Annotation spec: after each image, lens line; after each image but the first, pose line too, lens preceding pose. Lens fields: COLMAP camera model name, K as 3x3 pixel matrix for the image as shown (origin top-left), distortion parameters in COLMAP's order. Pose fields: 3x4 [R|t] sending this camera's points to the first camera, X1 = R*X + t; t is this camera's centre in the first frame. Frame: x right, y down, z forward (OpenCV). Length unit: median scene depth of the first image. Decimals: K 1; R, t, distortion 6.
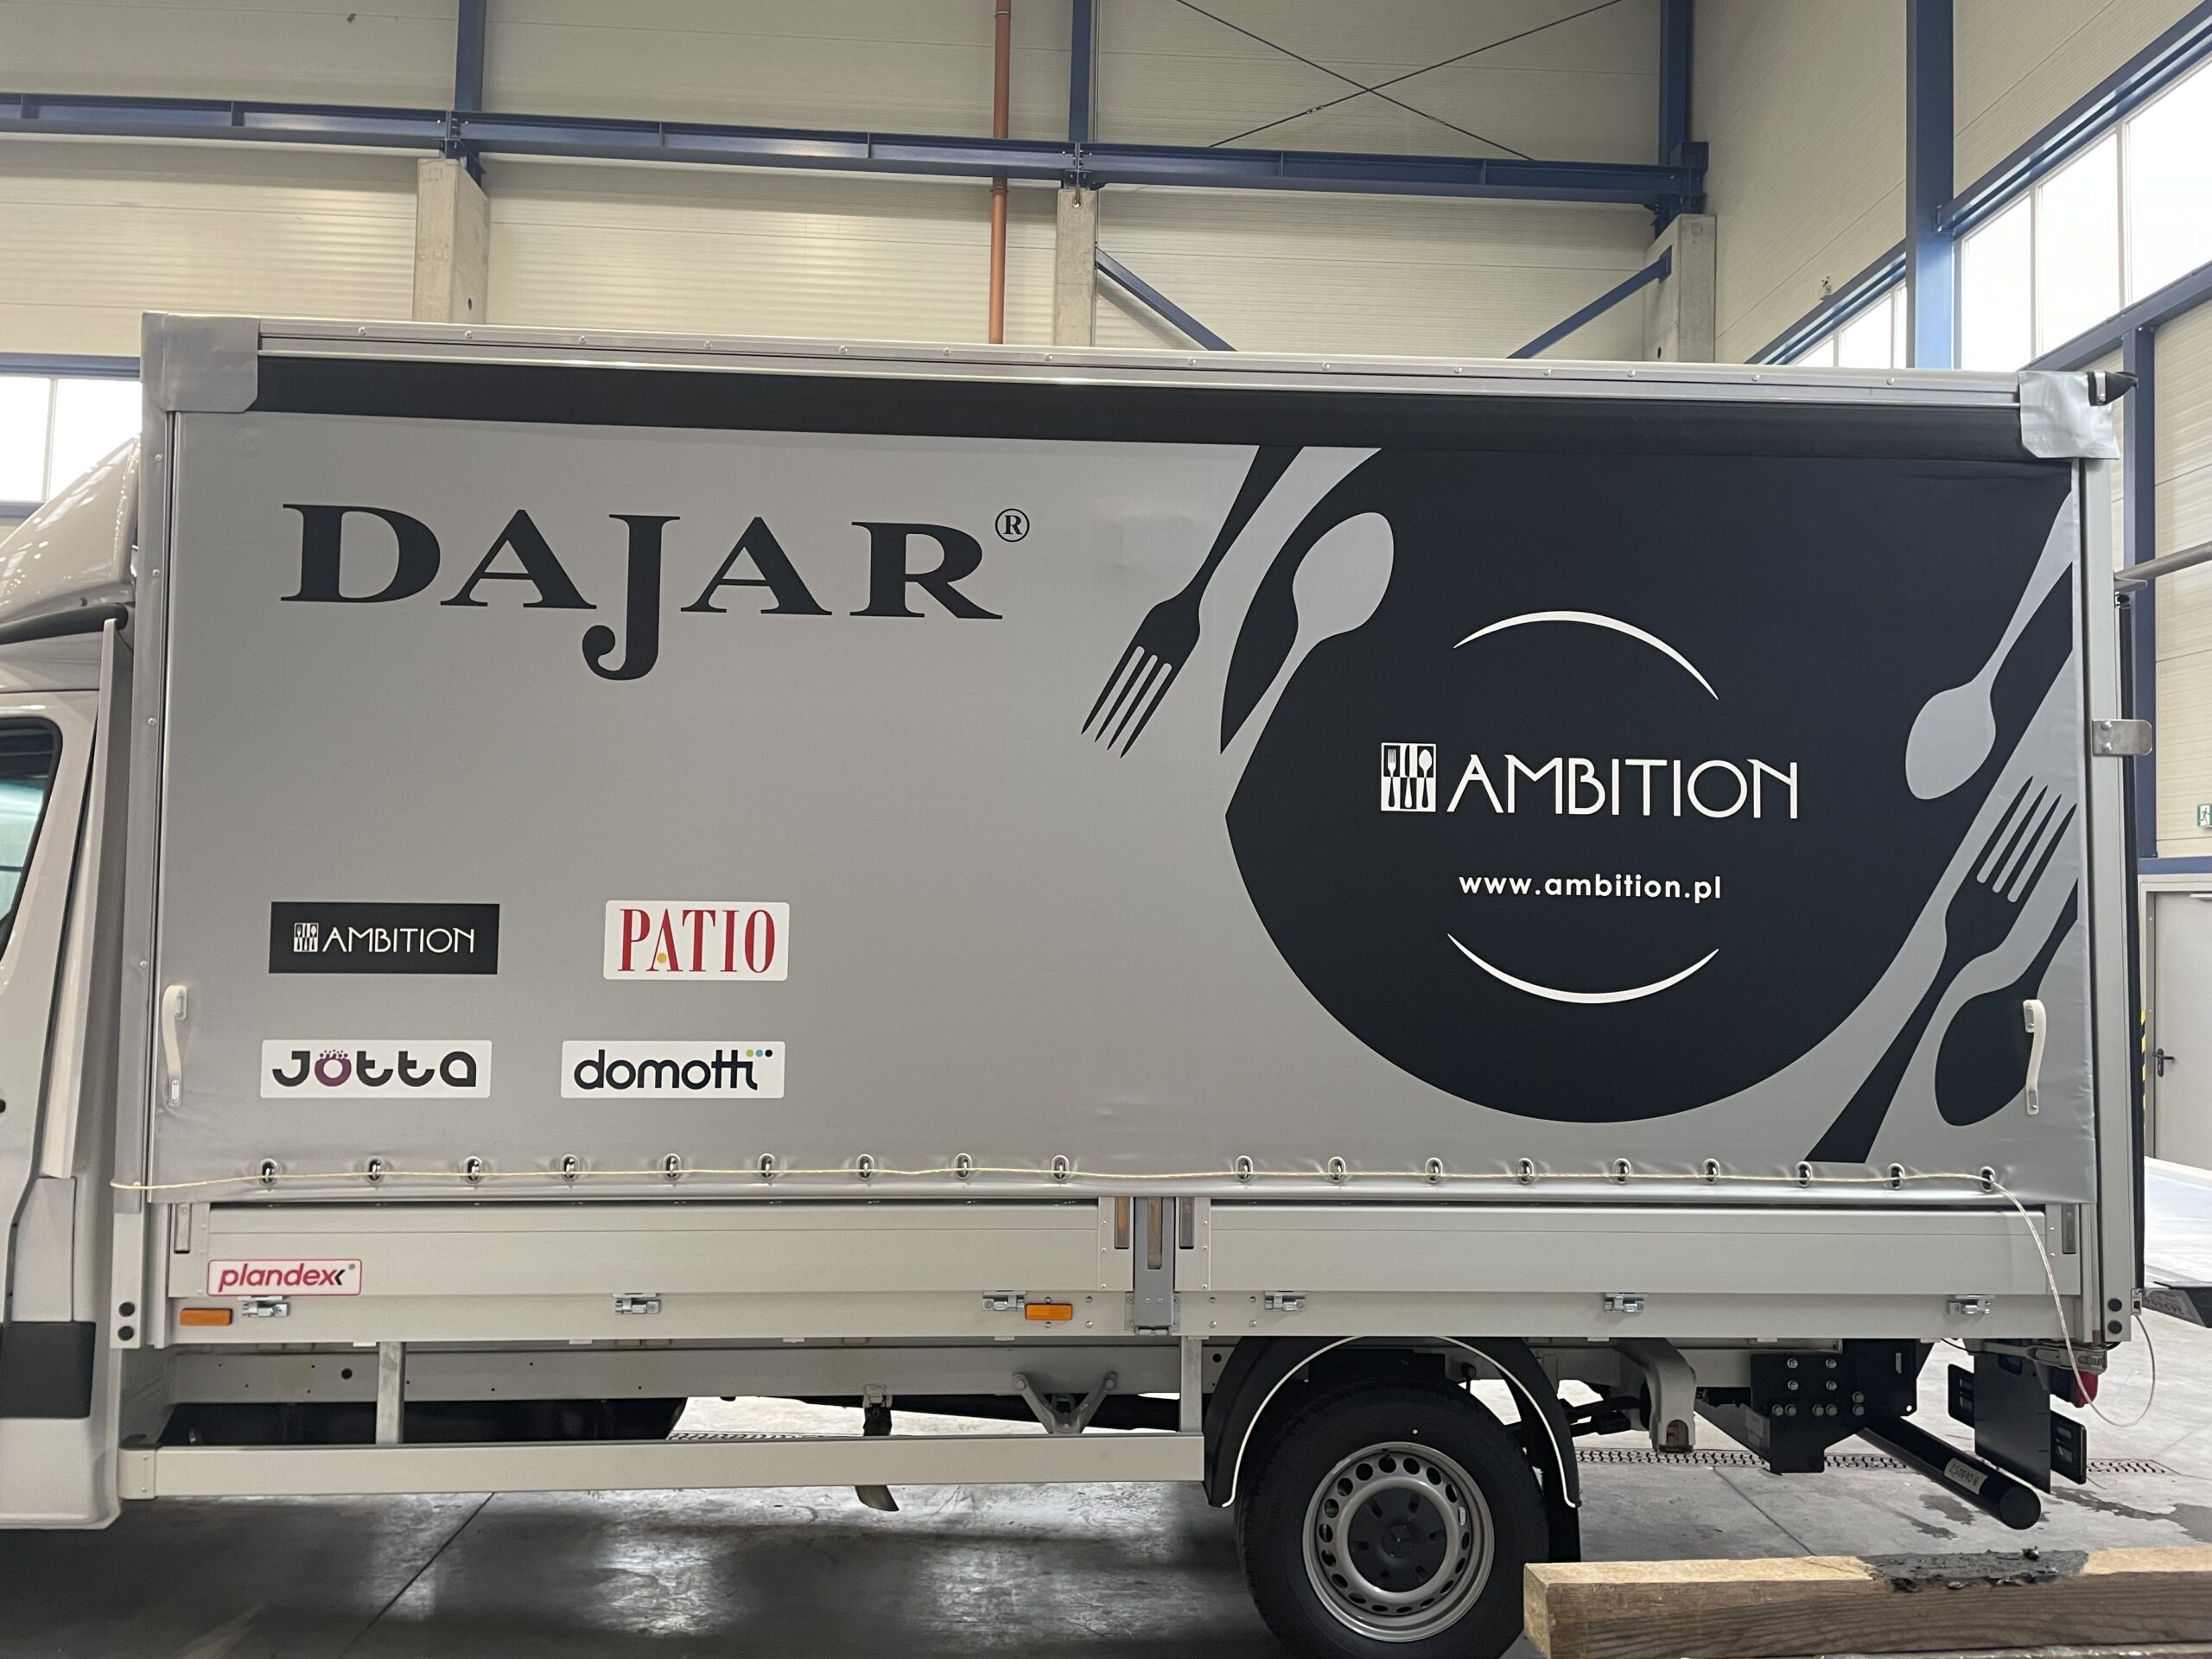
lens RADIAL K [[1657.6, 0, 1104.1], [0, 1657.6, 814.6], [0, 0, 1]] dist [0.090132, -0.105816]
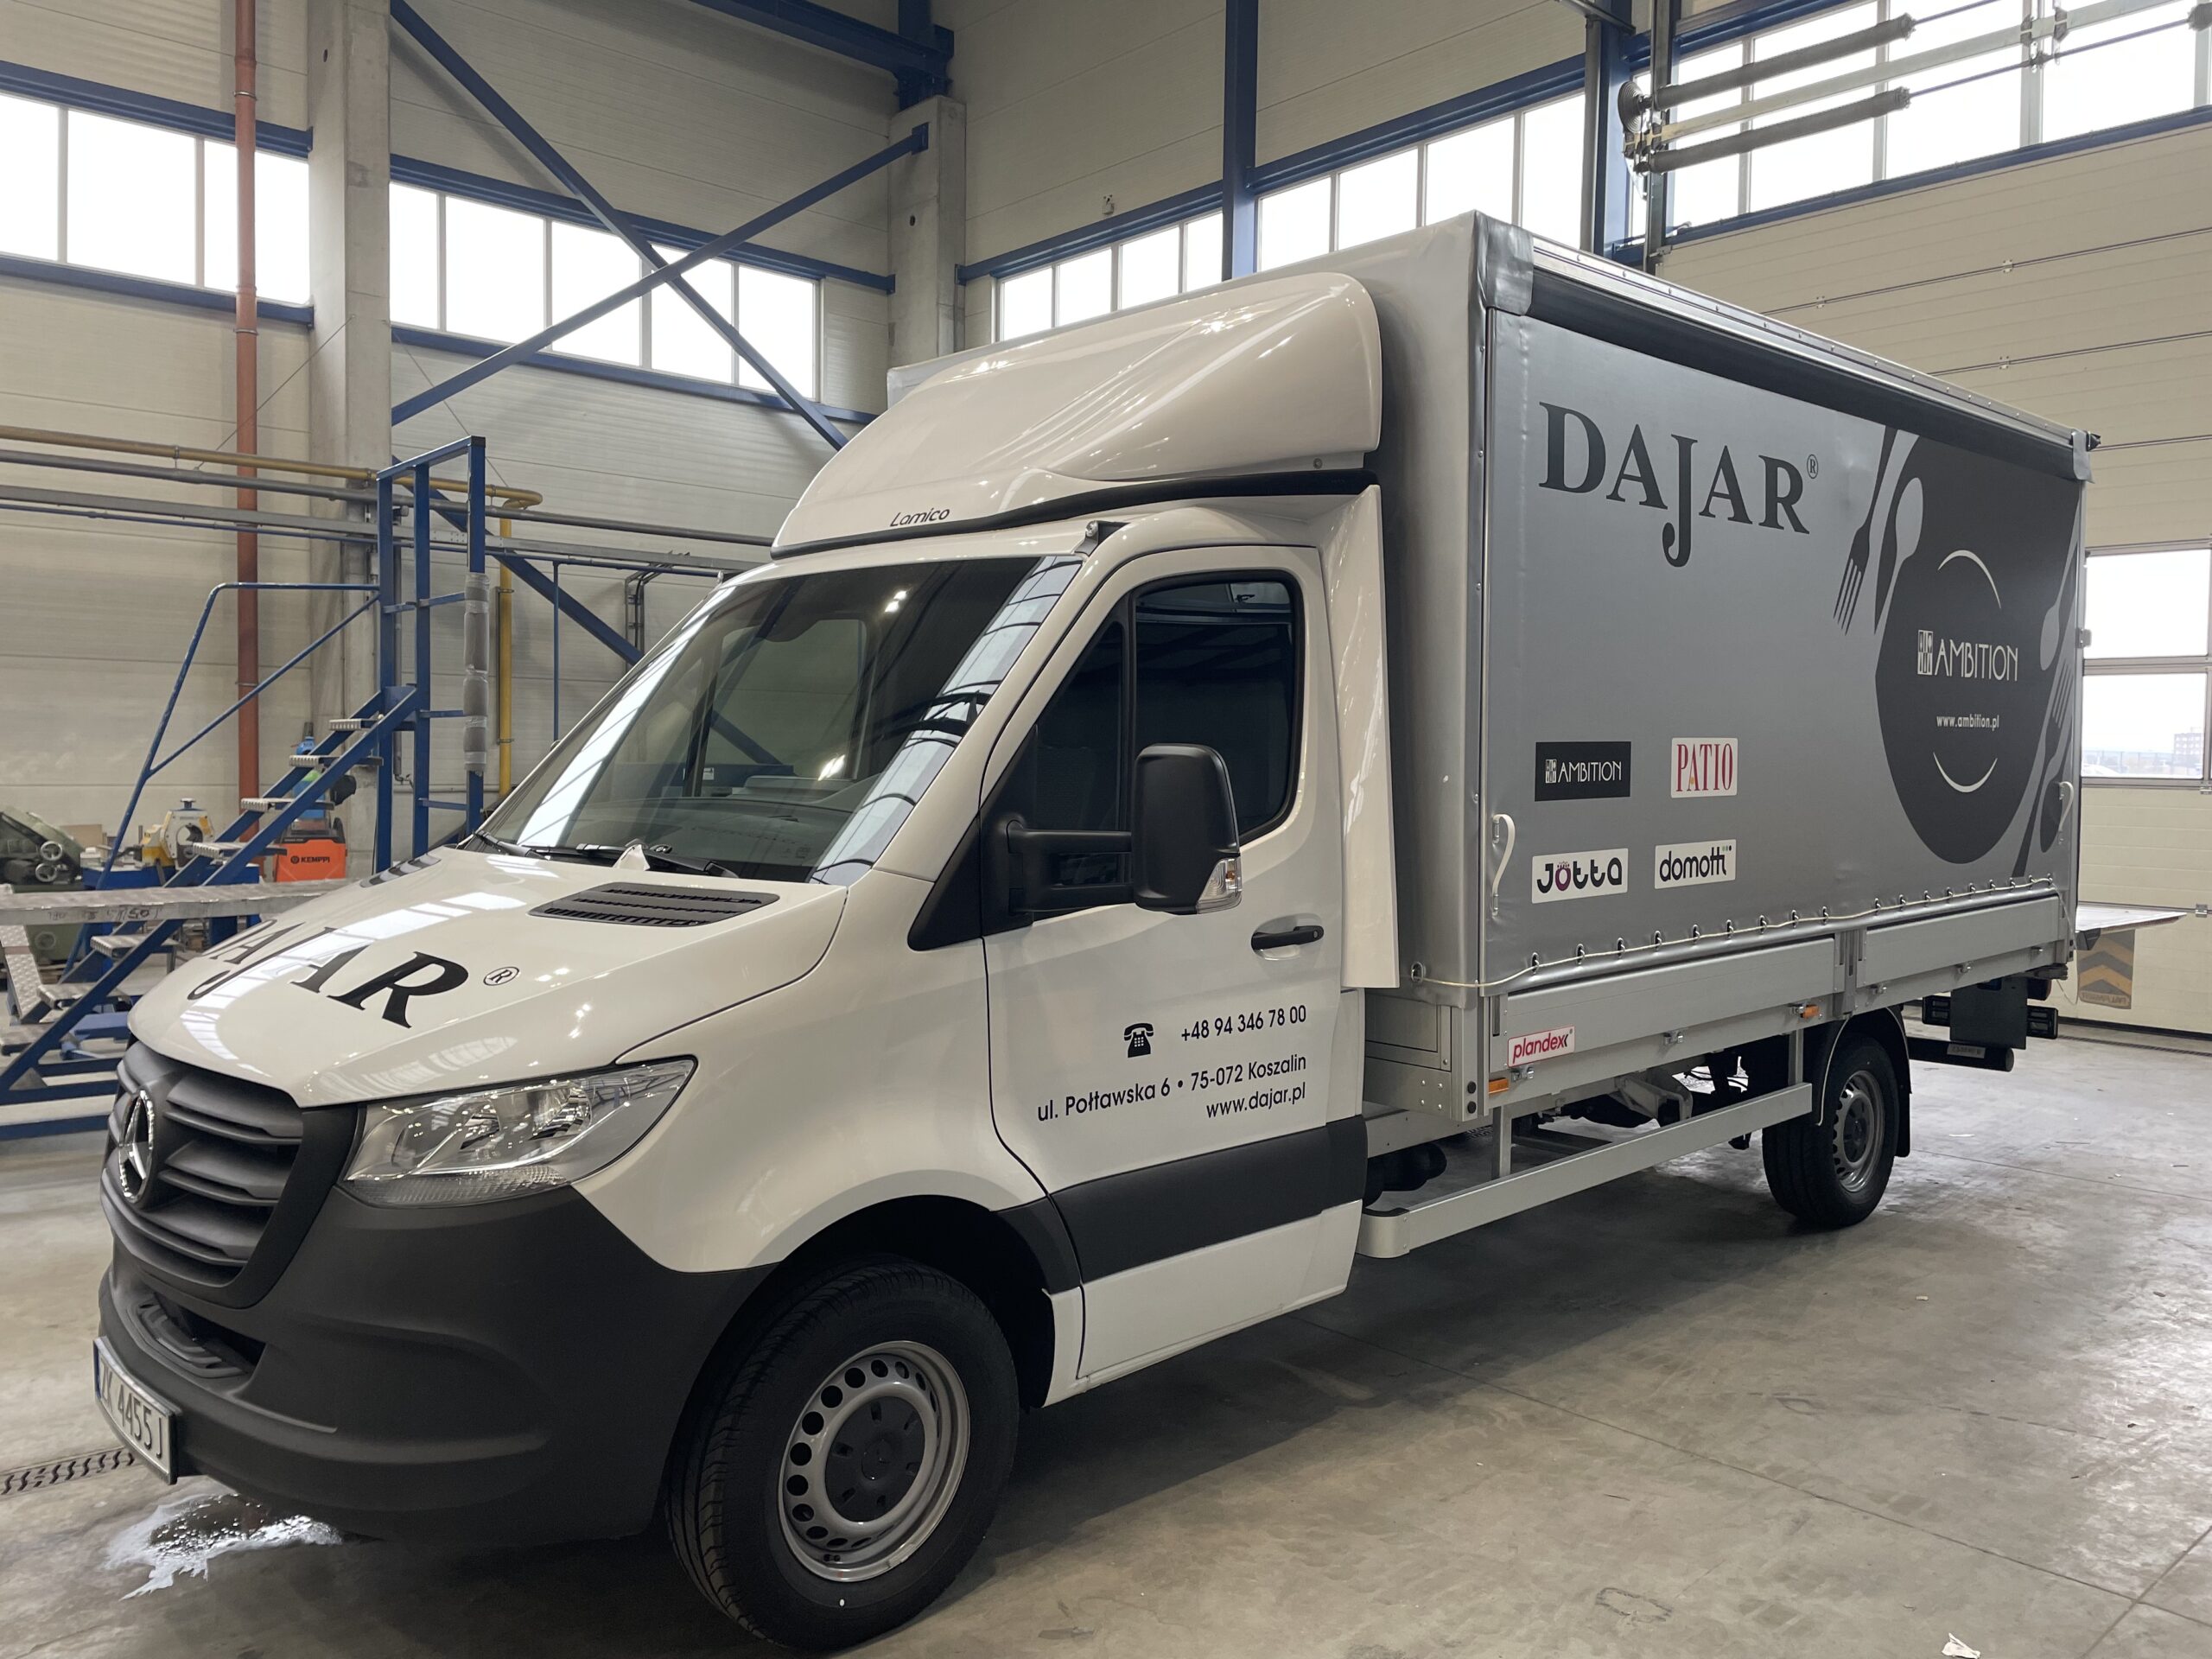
lens RADIAL K [[1657.6, 0, 1104.1], [0, 1657.6, 814.6], [0, 0, 1]] dist [0.090132, -0.105816]
pose [[0.769291, -0.041782, 0.637531, -1.465814], [-0.026566, 0.994904, 0.097261, -0.004389], [-0.638346, -0.091758, 0.764261, 0.277803]]
